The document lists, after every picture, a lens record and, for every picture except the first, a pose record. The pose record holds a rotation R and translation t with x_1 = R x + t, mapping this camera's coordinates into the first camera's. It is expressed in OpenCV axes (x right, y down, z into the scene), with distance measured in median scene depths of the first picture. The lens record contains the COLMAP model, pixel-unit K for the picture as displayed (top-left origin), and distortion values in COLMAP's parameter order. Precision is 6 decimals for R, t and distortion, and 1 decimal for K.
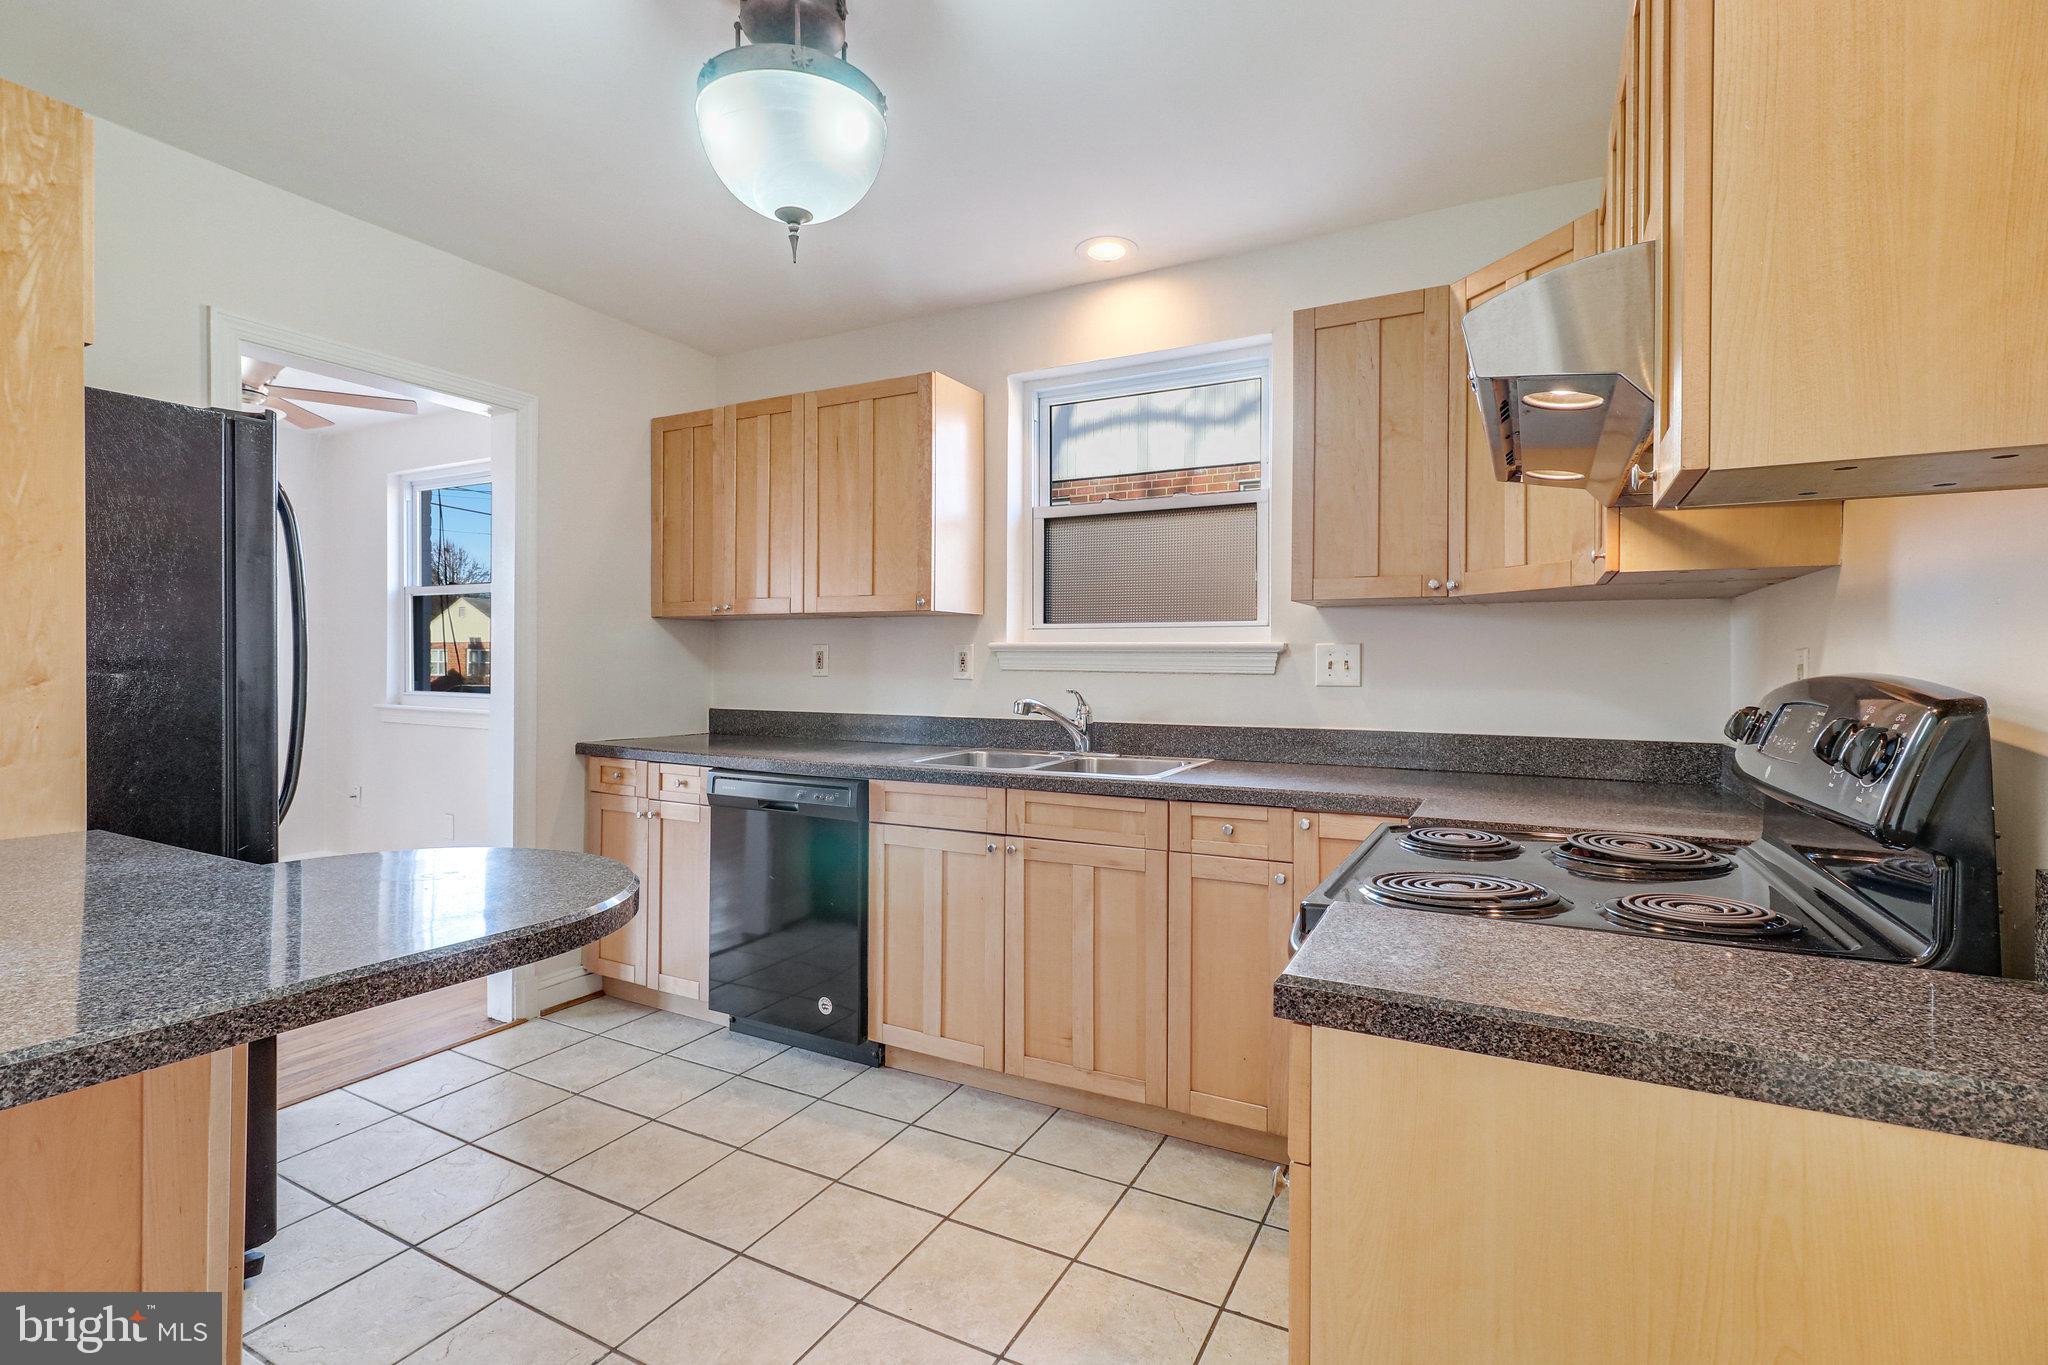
lens RADIAL K [[962.8, 0, 1030.7], [0, 962.8, 669.7], [0, 0, 1]] dist [0.001161, 0.000868]
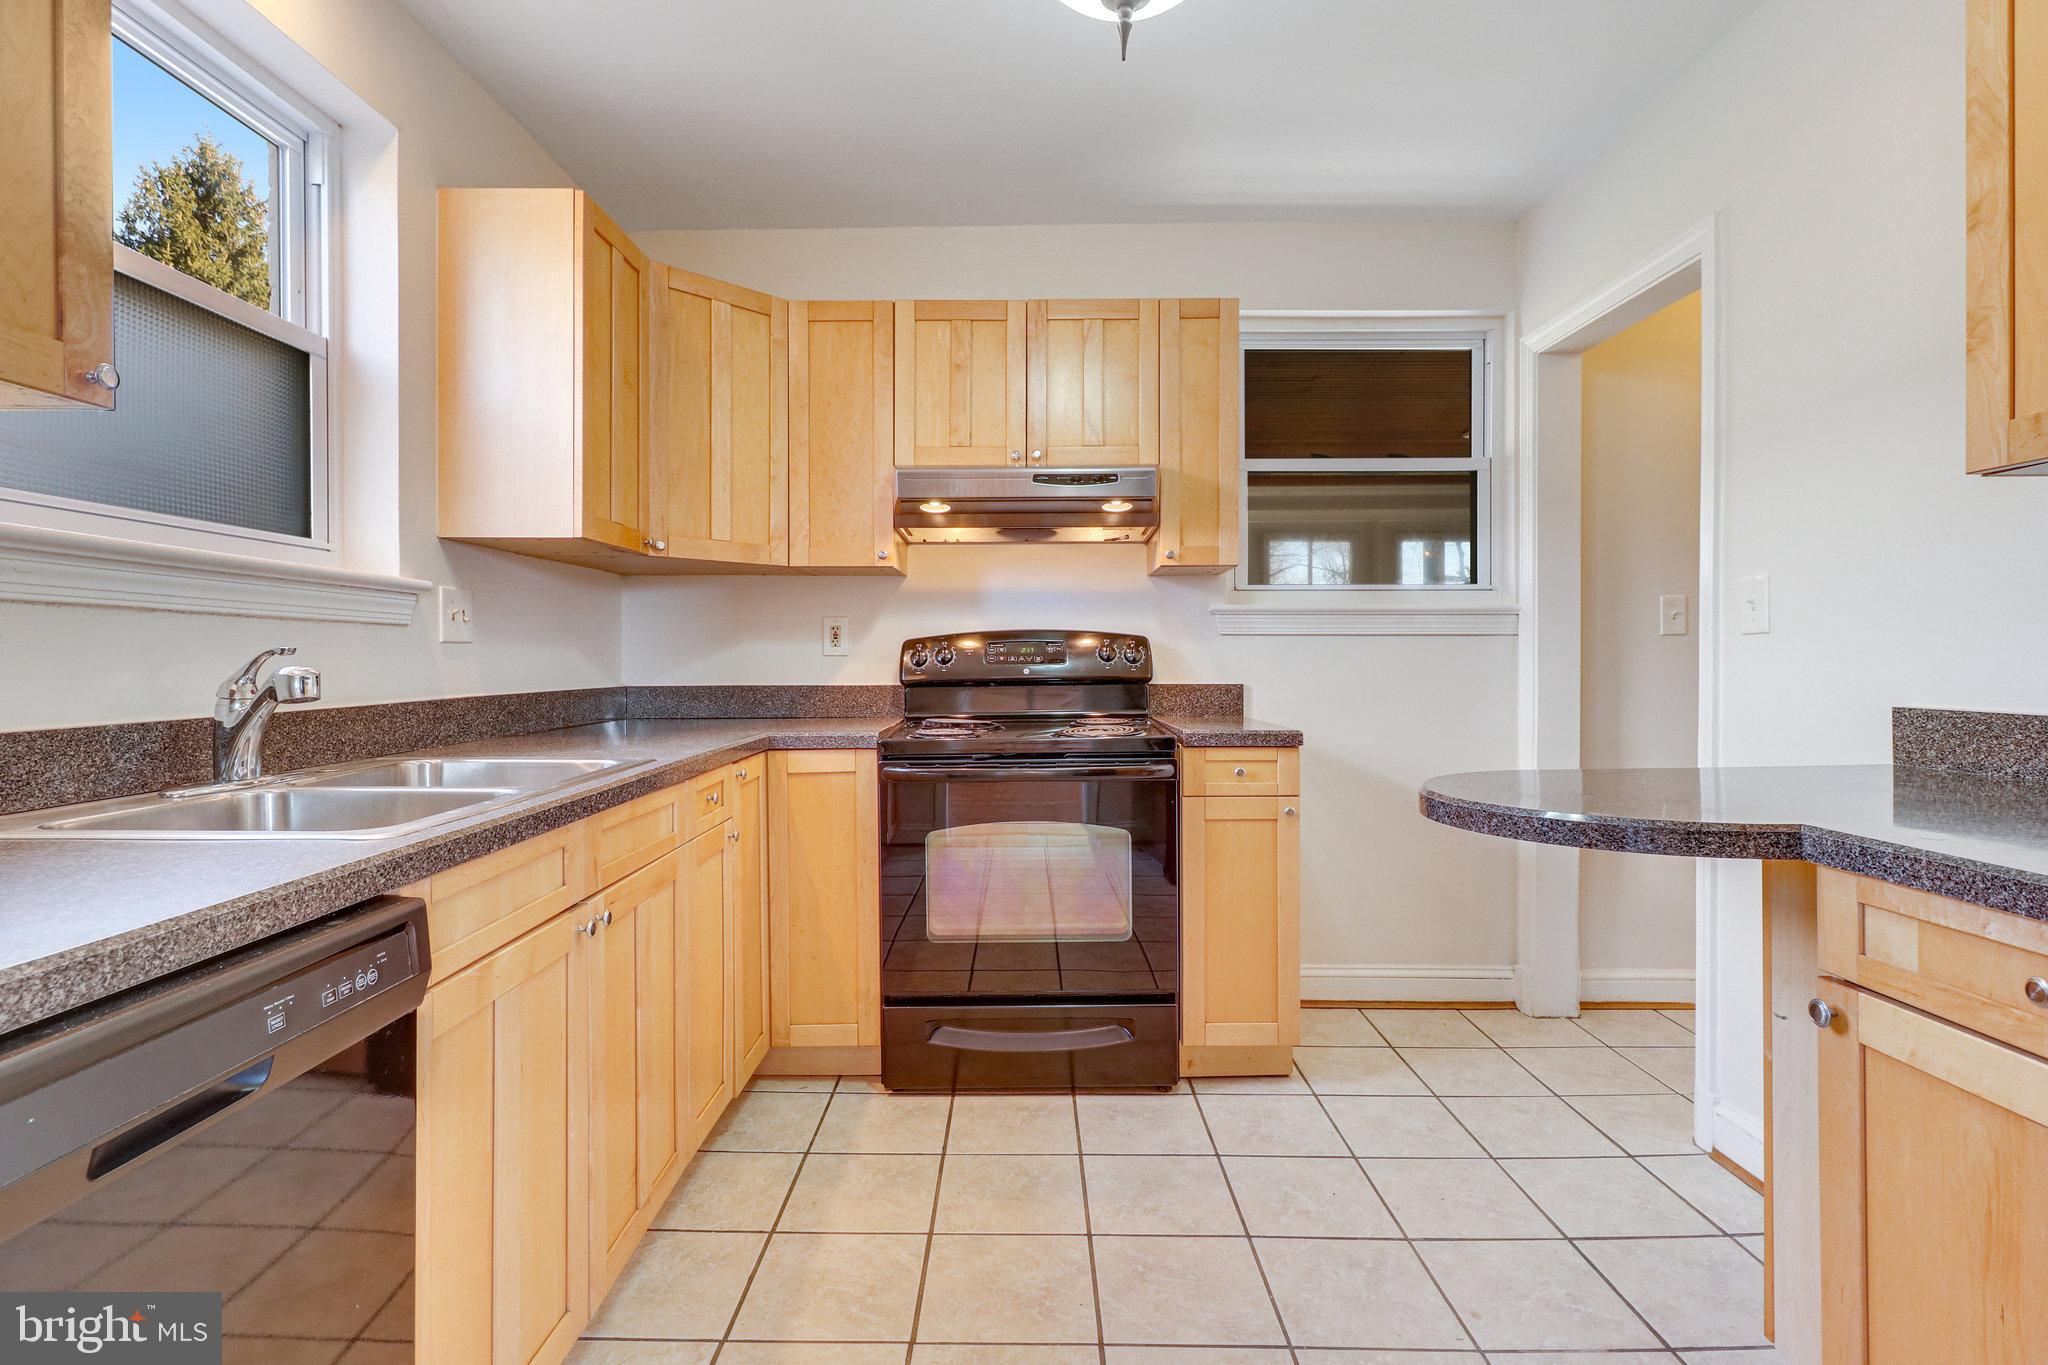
lens RADIAL K [[962.8, 0, 1014.8], [0, 962.8, 670.0], [0, 0, 1]] dist [0.001161, 0.000868]
pose [[-0.449084, -0.016583, 0.893335, -0.645424], [0.006397, 0.999742, 0.021774, 0.028096], [-0.893466, 0.015493, -0.448863, 1.042373]]
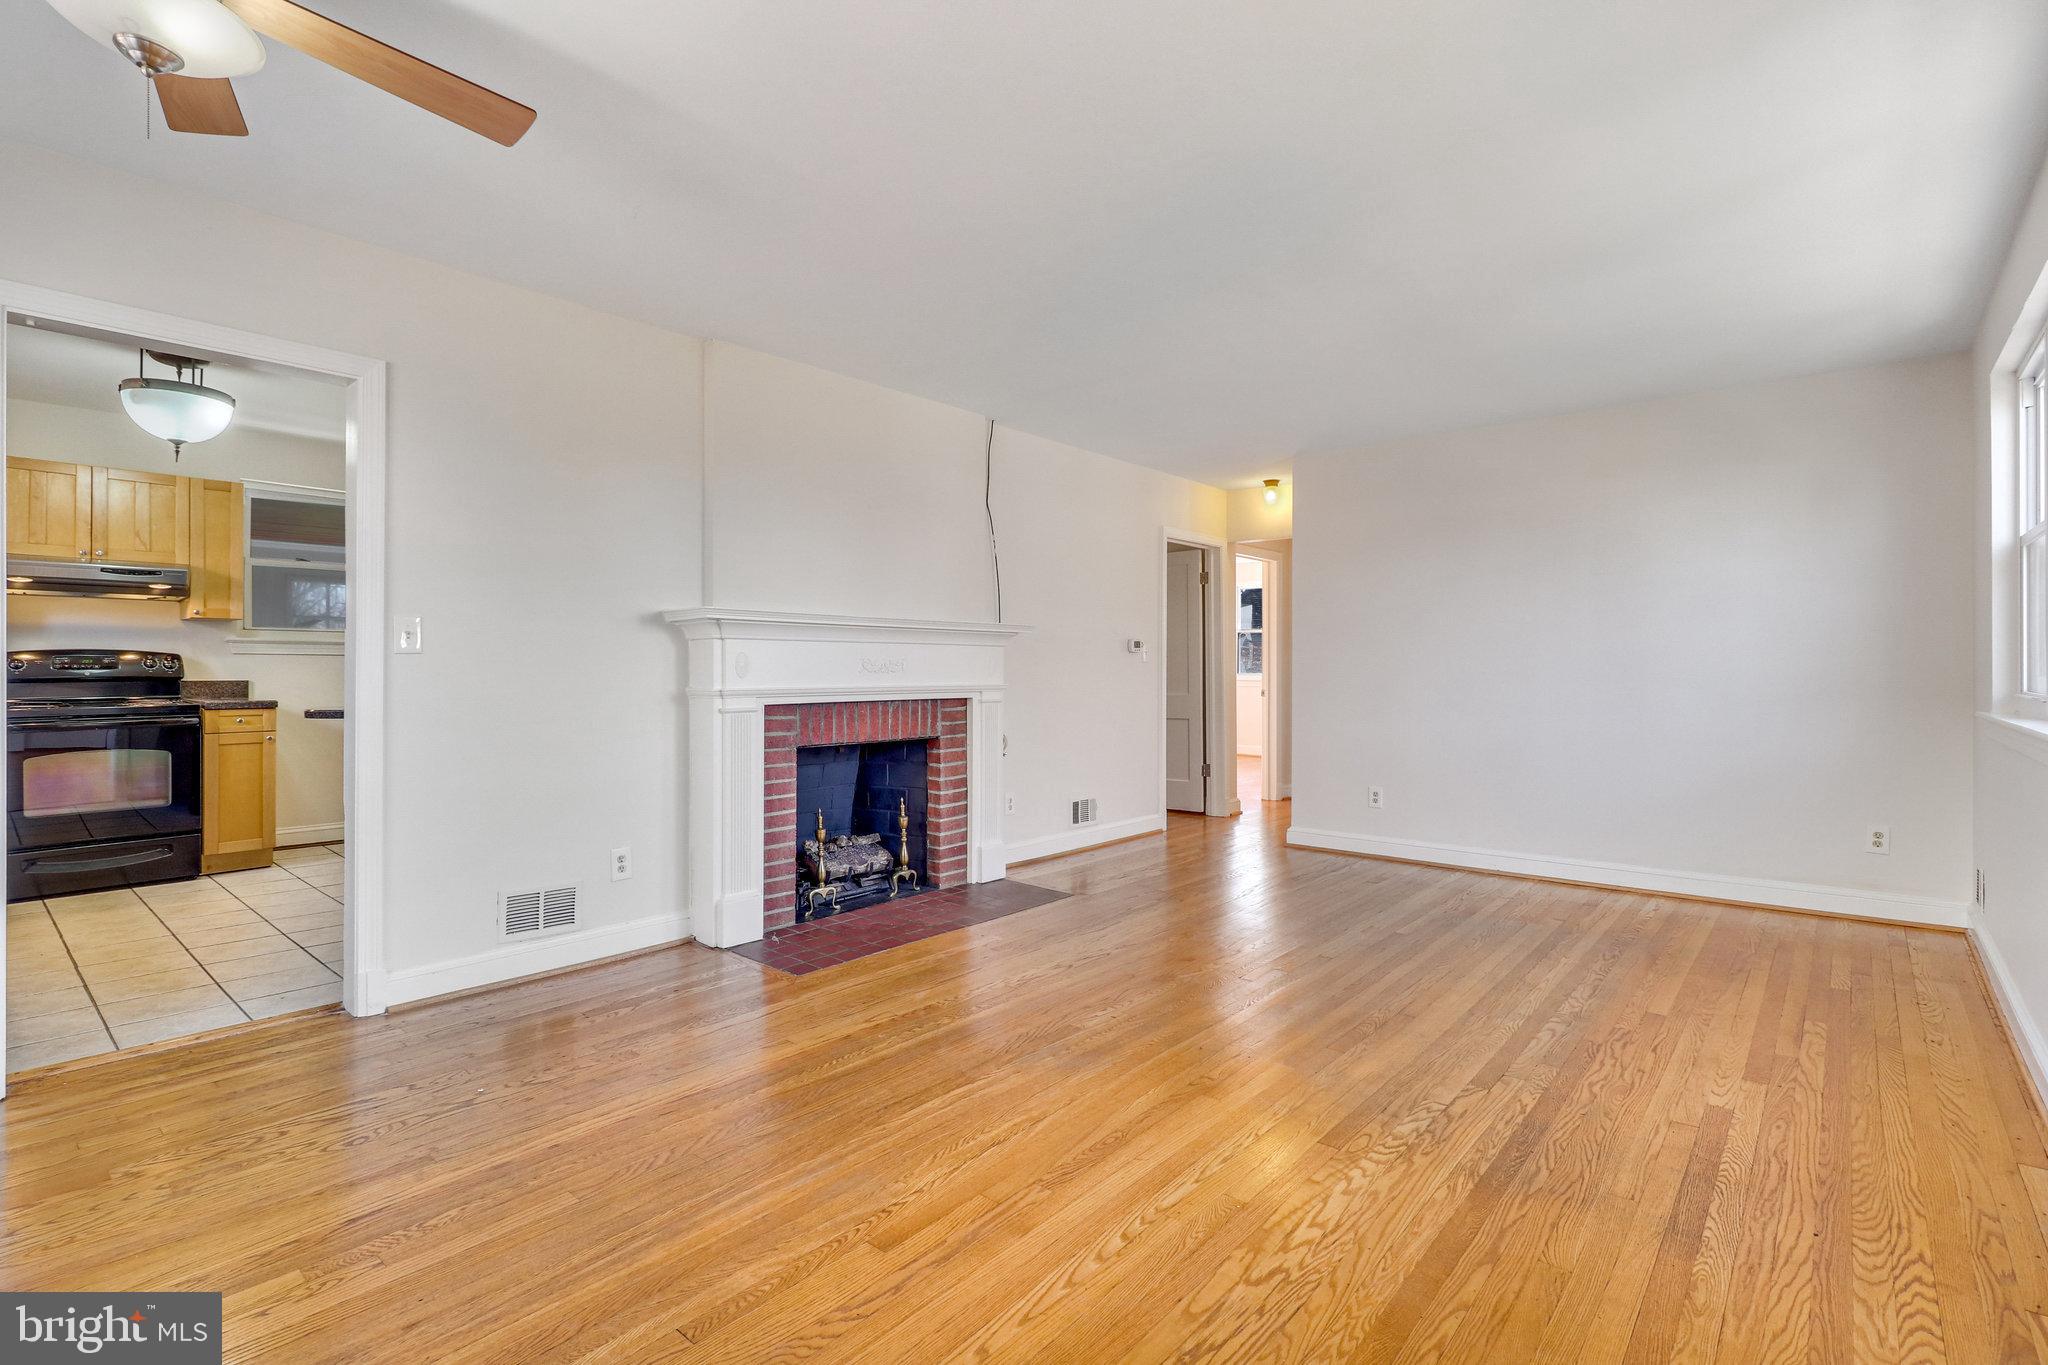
lens RADIAL K [[962.8, 0, 1042.2], [0, 962.8, 666.7], [0, 0, 1]] dist [0.001161, 0.000868]
pose [[-0.973588, -0.006155, 0.228229, -2.009854], [-0.004708, 0.999965, 0.006884, 0.017676], [-0.228263, 0.005628, -0.973583, 2.010578]]
